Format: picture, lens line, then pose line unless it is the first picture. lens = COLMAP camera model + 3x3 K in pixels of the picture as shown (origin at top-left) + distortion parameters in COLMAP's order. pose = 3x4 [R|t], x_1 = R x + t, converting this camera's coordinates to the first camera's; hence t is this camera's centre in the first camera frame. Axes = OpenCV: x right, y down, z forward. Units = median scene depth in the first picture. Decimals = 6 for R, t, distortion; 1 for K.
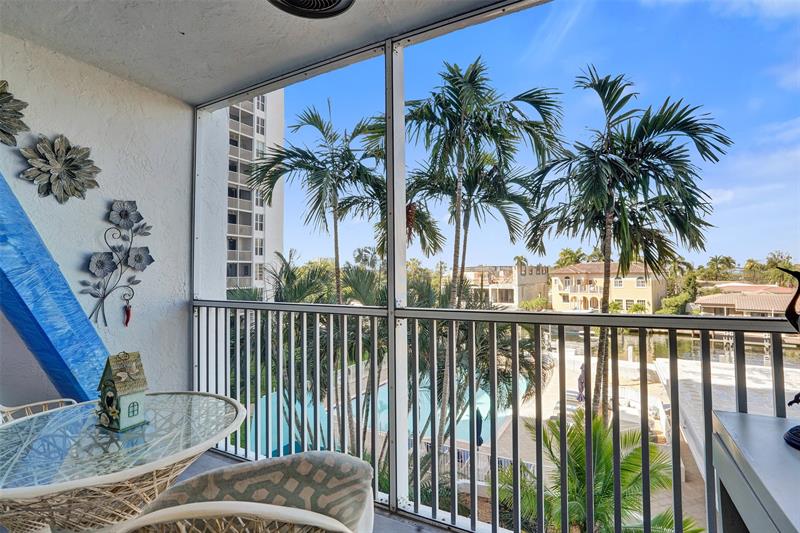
lens RADIAL K [[376.4, 0, 419.9], [0, 376.4, 264.9], [0, 0, 1]] dist [0.000728, 0.000192]
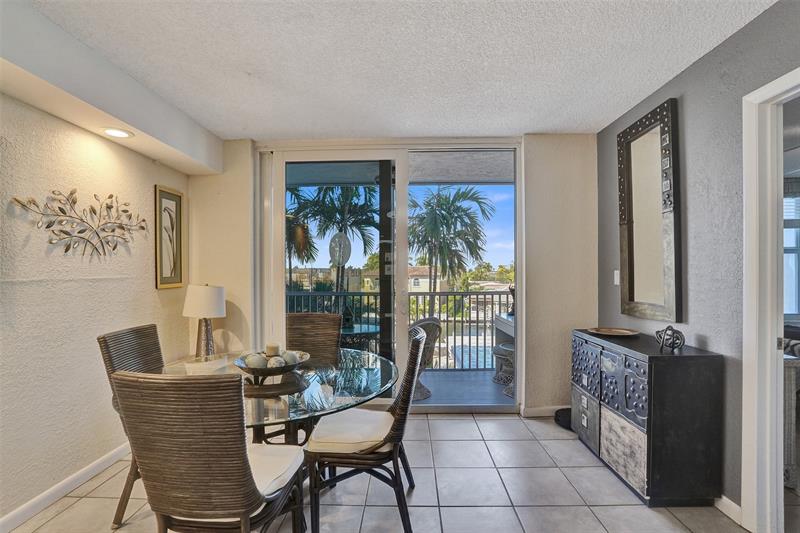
lens RADIAL K [[364.7, 0, 401.4], [0, 364.7, 272.8], [0, 0, 1]] dist [-0.050528, 0.000263]
pose [[0.898788, 0.007286, 0.438324, -0.301743], [-0.015087, 0.999784, 0.014317, -0.014546], [-0.438125, -0.019481, 0.898703, -0.338452]]
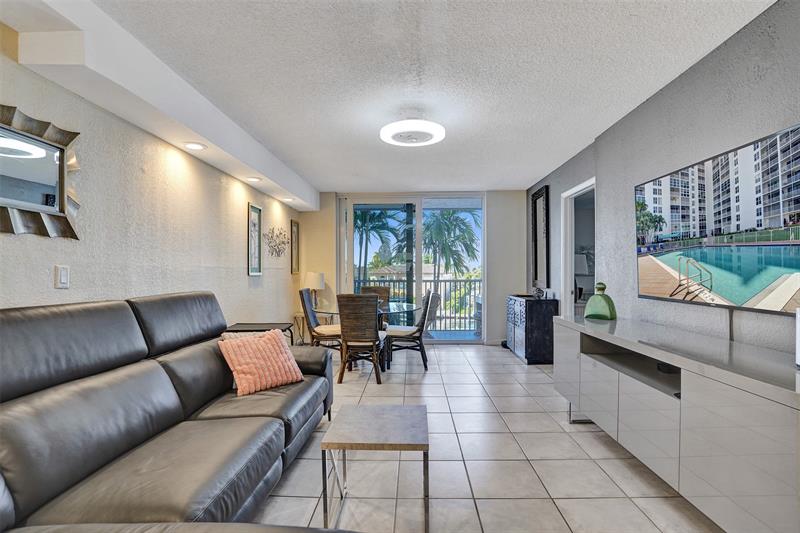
lens RADIAL K [[368.0, 0, 403.4], [0, 368.0, 270.3], [0, 0, 1]] dist [0.002774, 0.001144]
pose [[0.901404, 0.009918, 0.432865, -0.495461], [-0.016638, 0.999793, 0.011740, -0.008254], [-0.432659, -0.017785, 0.901382, -0.669183]]
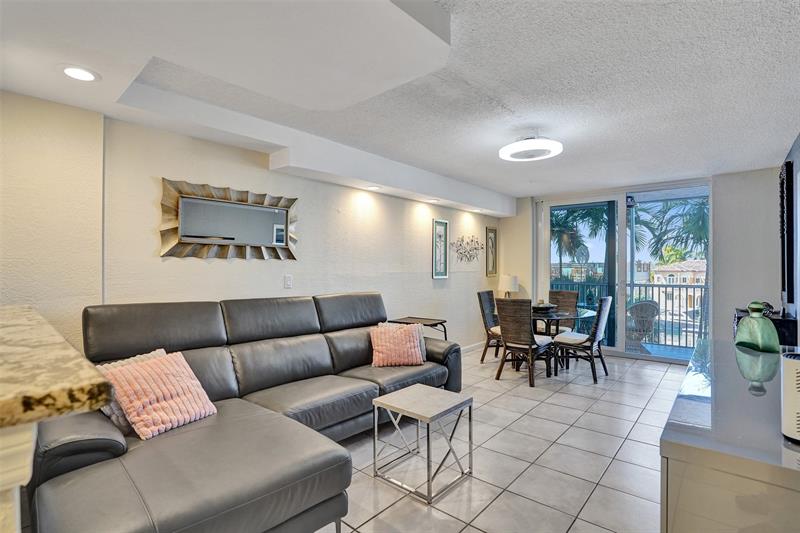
lens RADIAL K [[381.5, 0, 420.4], [0, 381.5, 267.3], [0, 0, 1]] dist [-0.026083, 0.000152]
pose [[0.977704, 0.011197, -0.209687, -0.338514], [-0.006989, 0.999759, 0.020799, -0.025637], [0.209870, -0.018870, 0.977547, -0.760736]]
